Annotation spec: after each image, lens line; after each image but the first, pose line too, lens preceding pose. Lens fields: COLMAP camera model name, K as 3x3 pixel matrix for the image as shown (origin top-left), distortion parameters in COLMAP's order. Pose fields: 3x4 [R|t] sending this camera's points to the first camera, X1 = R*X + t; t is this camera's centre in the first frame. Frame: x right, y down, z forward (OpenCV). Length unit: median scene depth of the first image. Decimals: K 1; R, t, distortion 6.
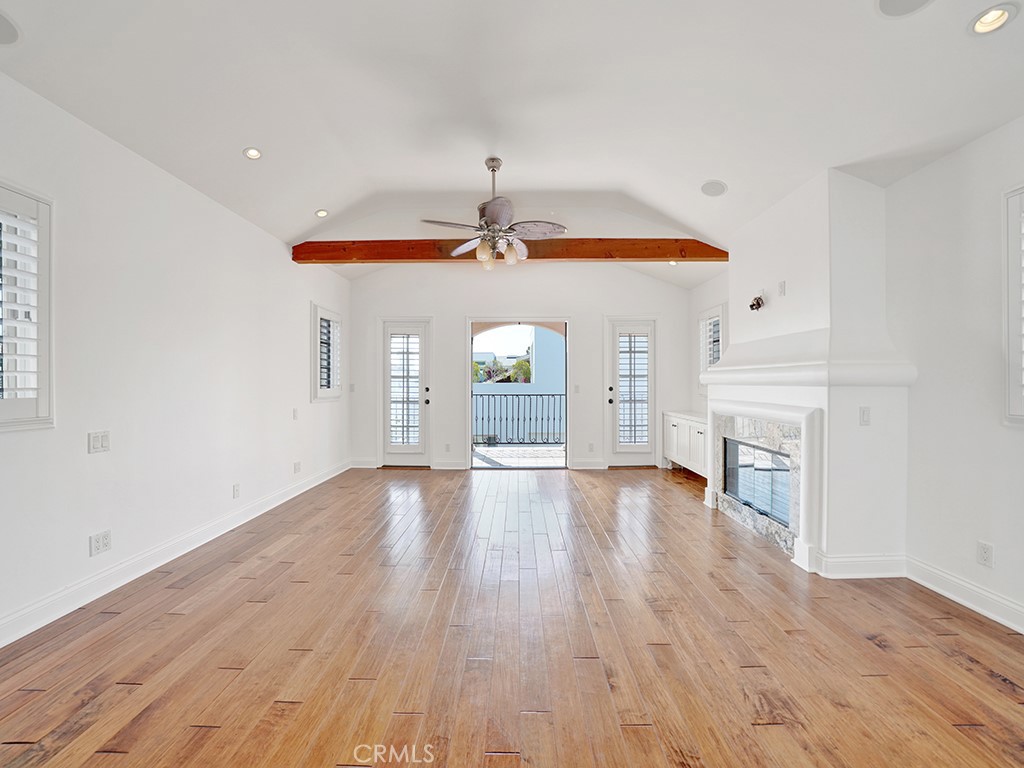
lens RADIAL K [[366.4, 0, 508.2], [0, 366.4, 377.1], [0, 0, 1]] dist [-0.009124, -0.000319]
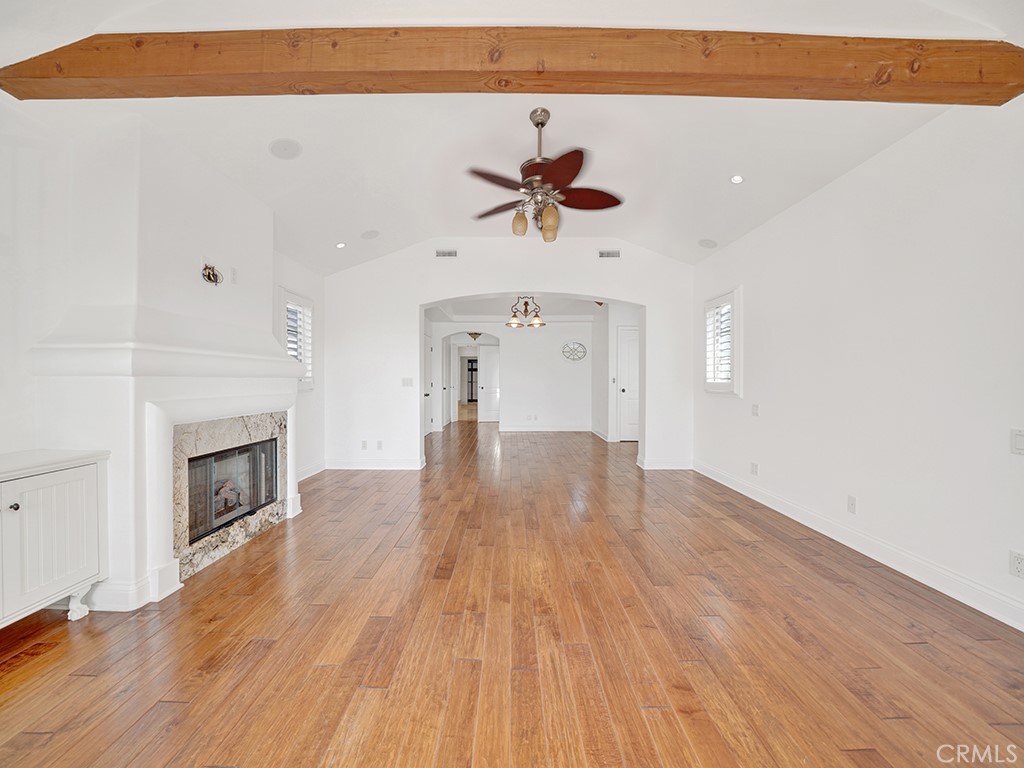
lens RADIAL K [[366.4, 0, 511.9], [0, 366.4, 382.8], [0, 0, 1]] dist [-0.009124, -0.000319]
pose [[-0.999677, 0.001968, -0.025338, 0.030234], [0.002083, 0.999988, -0.004504, 0.026560], [0.025329, -0.004555, -0.999669, 1.227759]]
